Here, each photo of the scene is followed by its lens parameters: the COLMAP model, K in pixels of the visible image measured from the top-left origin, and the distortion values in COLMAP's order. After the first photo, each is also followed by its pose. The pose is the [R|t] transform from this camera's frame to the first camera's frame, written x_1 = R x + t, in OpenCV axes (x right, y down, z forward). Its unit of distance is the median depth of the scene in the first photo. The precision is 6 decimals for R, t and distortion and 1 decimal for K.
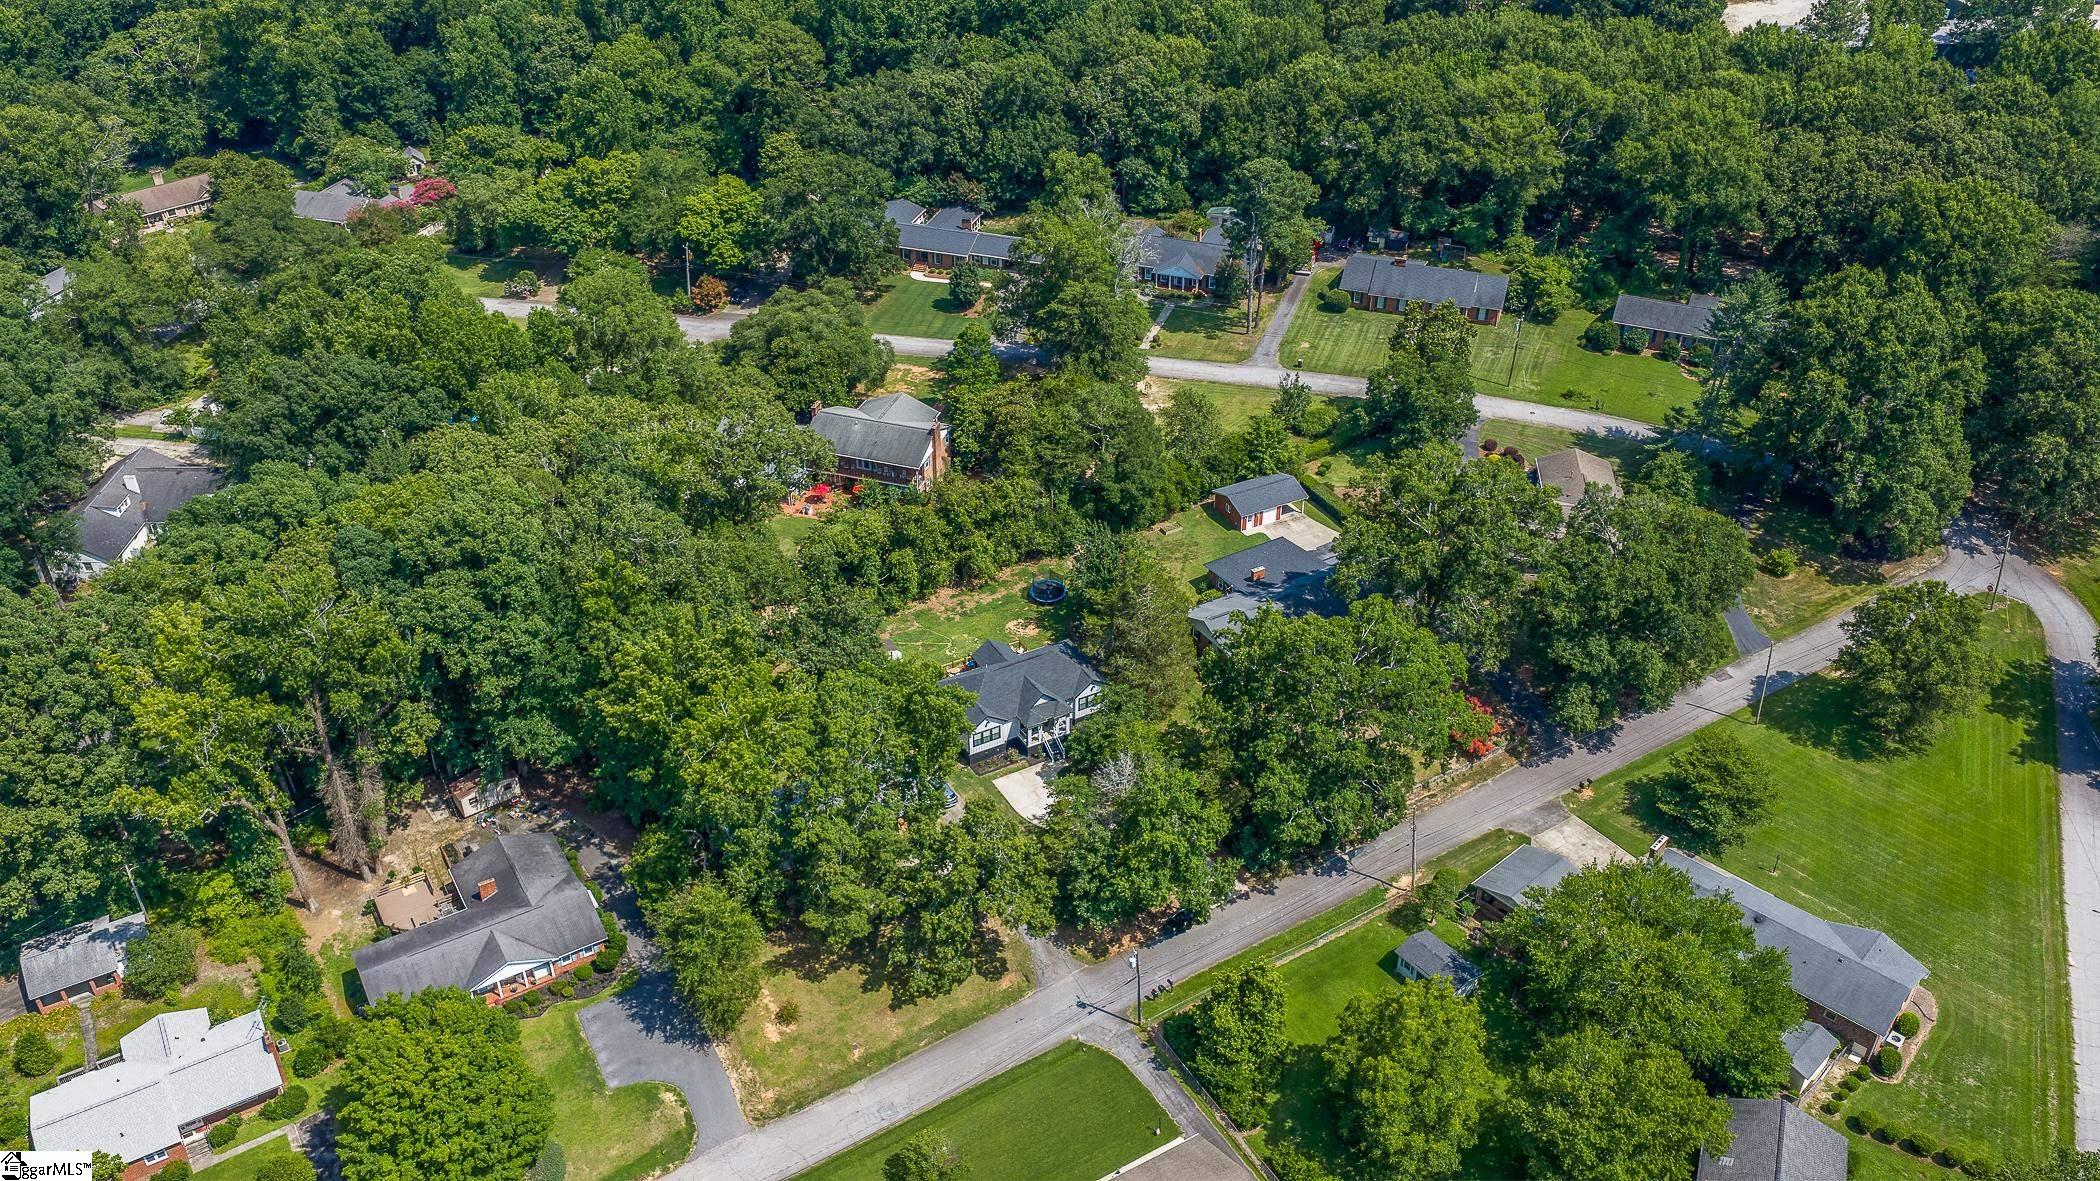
lens RADIAL K [[1728.8, 0, 1050.0], [0, 1728.8, 590.5], [0, 0, 1]] dist [0.029217, -0.060963]
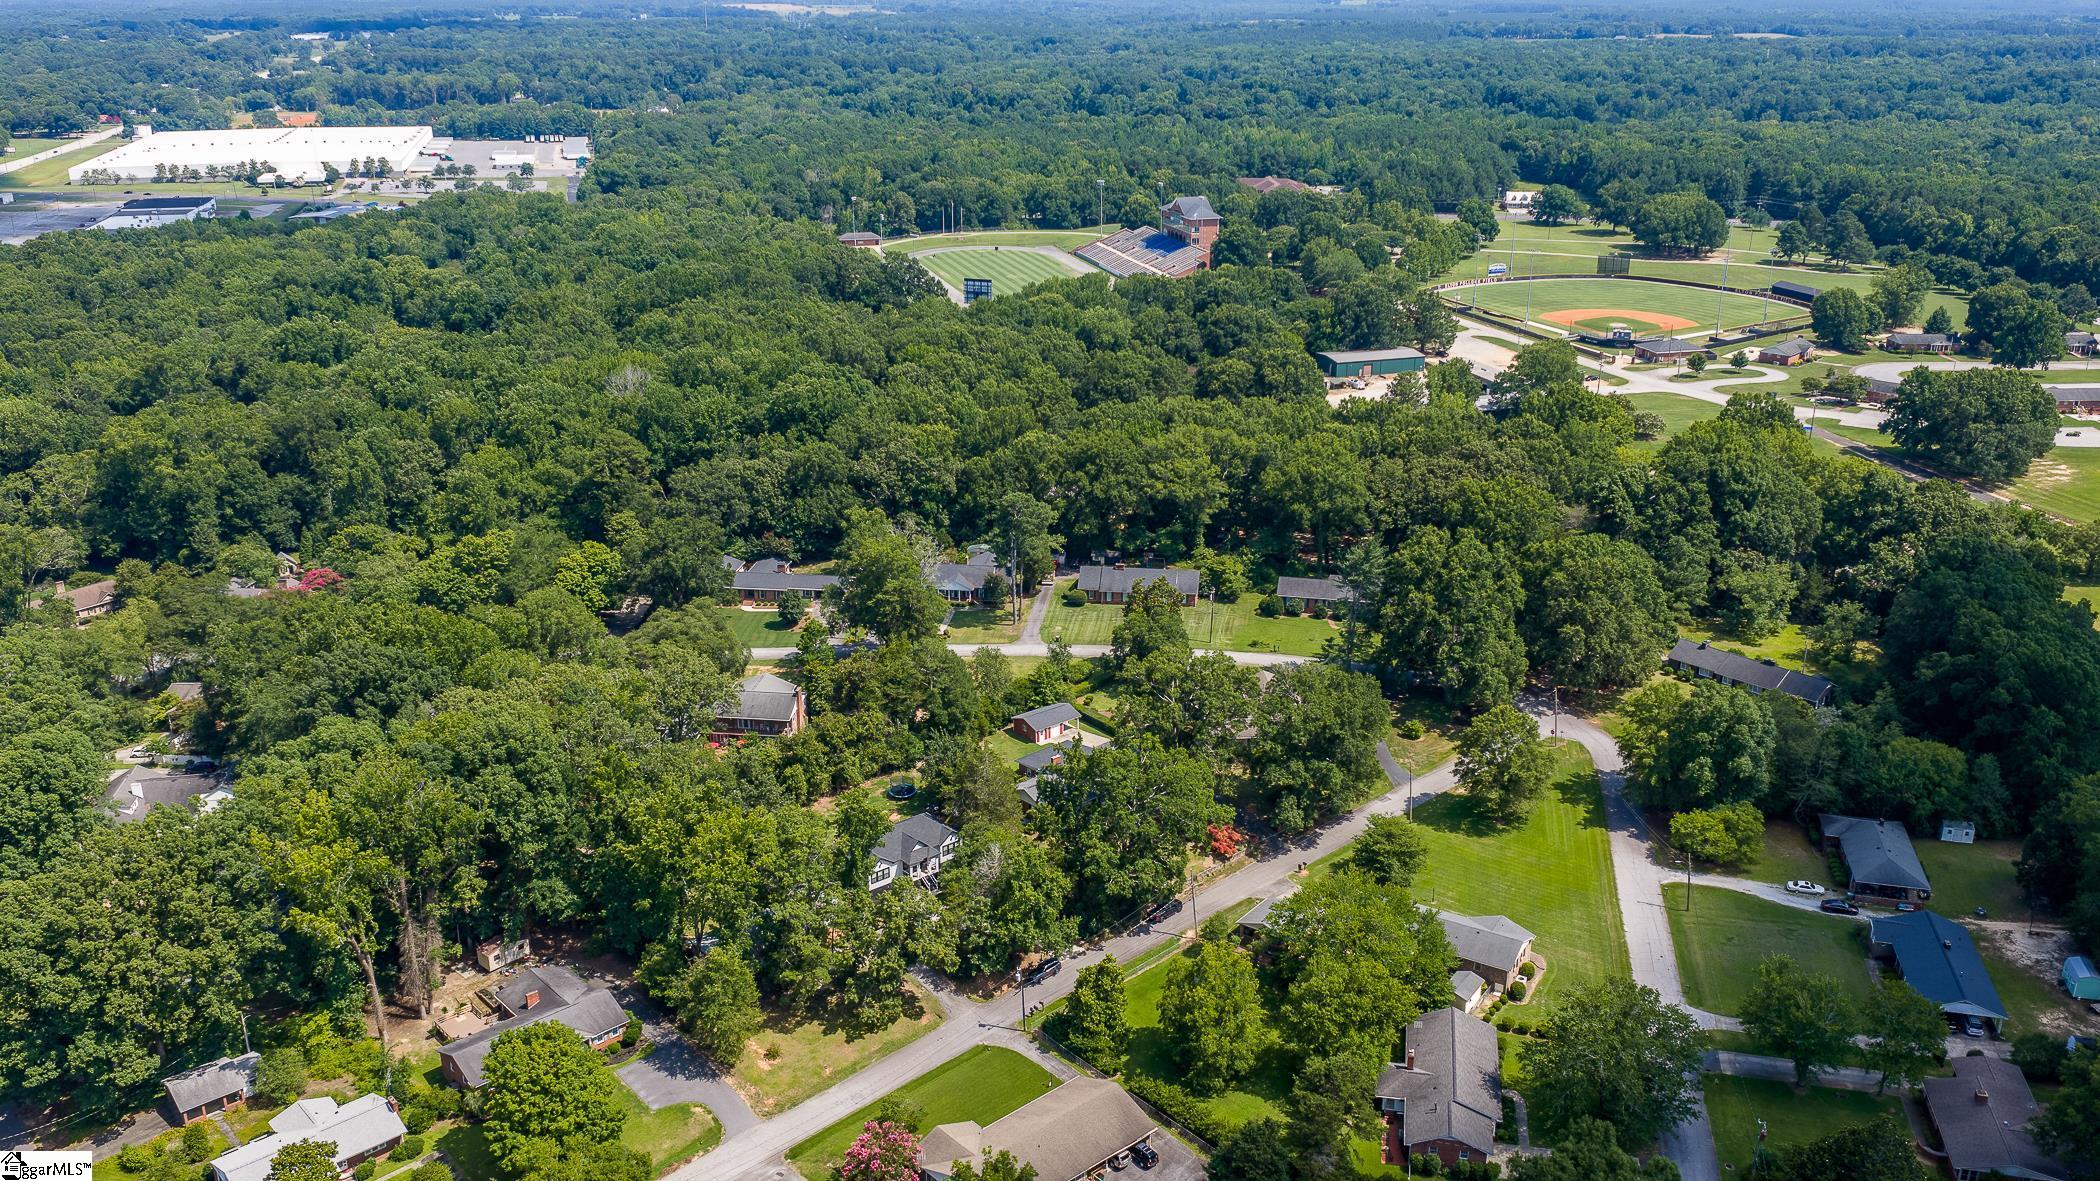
lens RADIAL K [[1728.8, 0, 1050.0], [0, 1728.8, 590.5], [0, 0, 1]] dist [0.029217, -0.060963]
pose [[0.981279, -0.066235, 0.180842, -0.116010], [0.109396, 0.964504, -0.240344, 0.177453], [-0.158504, 0.255628, 0.953693, -0.323692]]
